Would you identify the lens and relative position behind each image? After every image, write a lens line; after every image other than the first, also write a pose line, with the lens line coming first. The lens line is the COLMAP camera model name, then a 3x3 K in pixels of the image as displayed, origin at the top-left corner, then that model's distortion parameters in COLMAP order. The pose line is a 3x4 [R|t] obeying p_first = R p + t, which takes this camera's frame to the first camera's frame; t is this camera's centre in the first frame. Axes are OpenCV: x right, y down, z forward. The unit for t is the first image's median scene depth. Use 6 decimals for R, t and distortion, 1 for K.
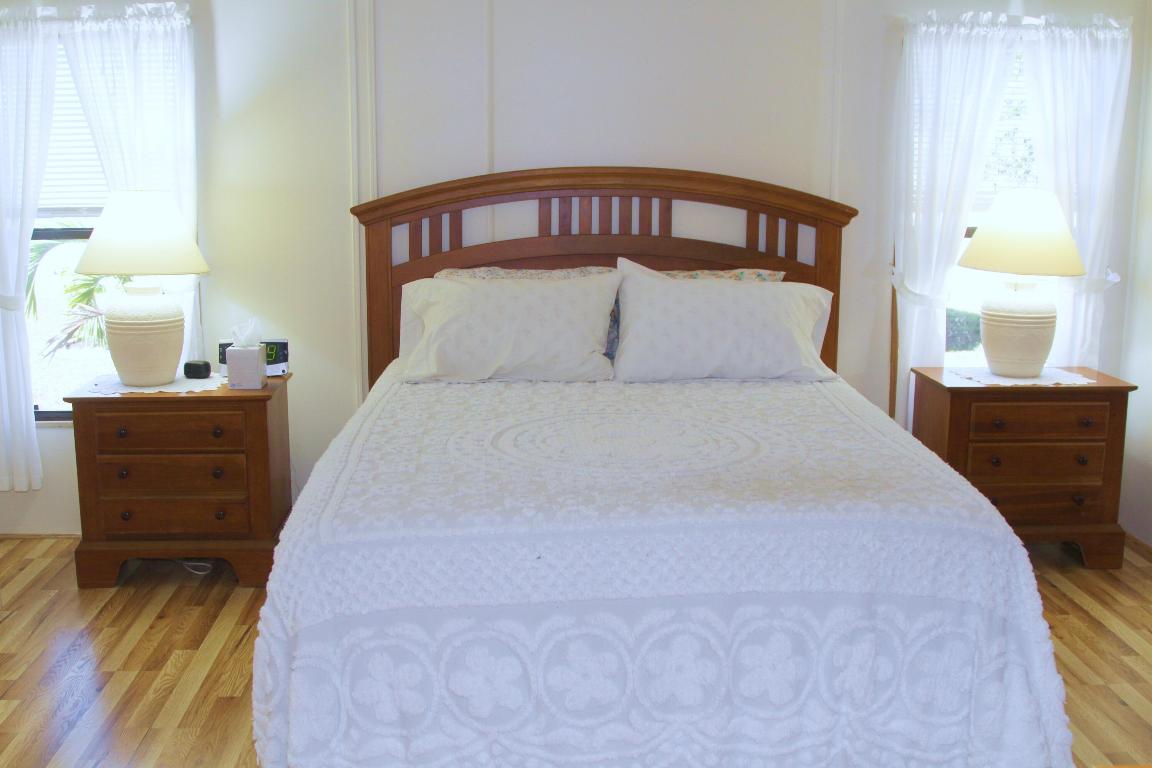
lens RADIAL K [[1272.3, 0, 576.0], [0, 1272.3, 384.0], [0, 0, 1]] dist [-0.104331, 0.044262]
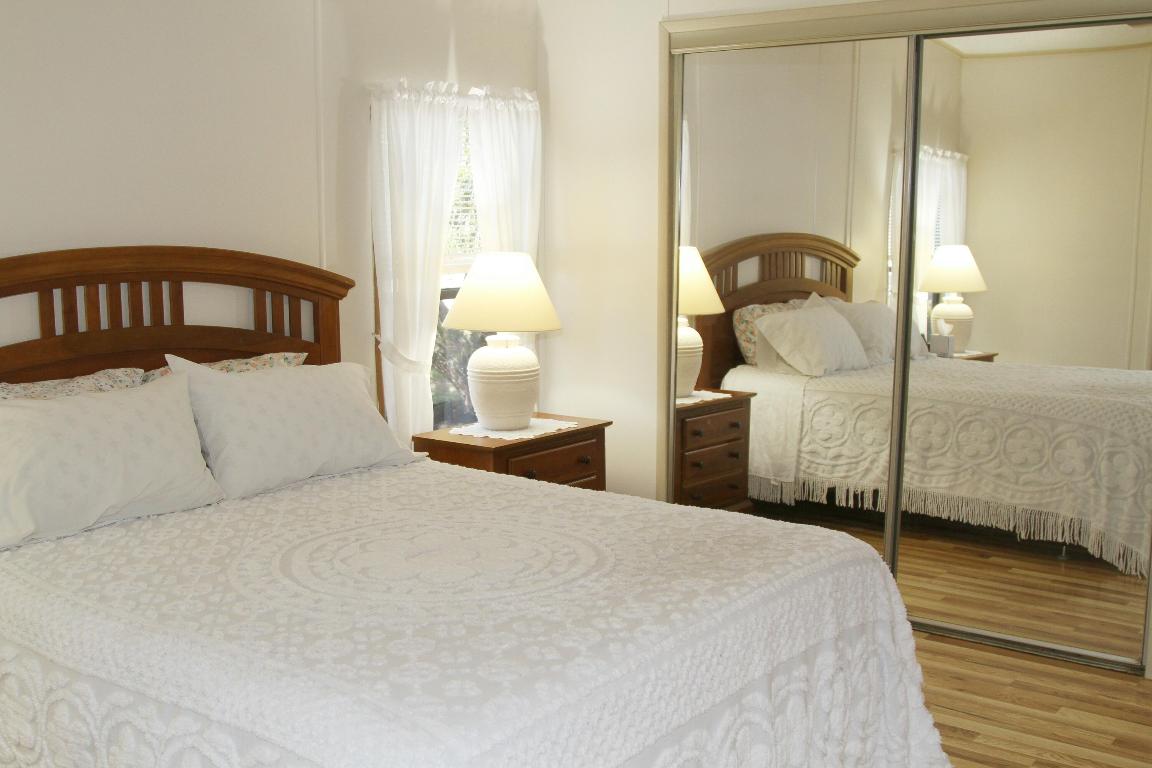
lens RADIAL K [[1272.3, 0, 576.0], [0, 1272.3, 384.0], [0, 0, 1]] dist [-0.104331, 0.044262]
pose [[0.656598, -0.113456, 0.745658, -0.399079], [0.144778, 0.989196, 0.023026, -0.059249], [-0.740215, 0.092836, 0.665930, 0.247182]]
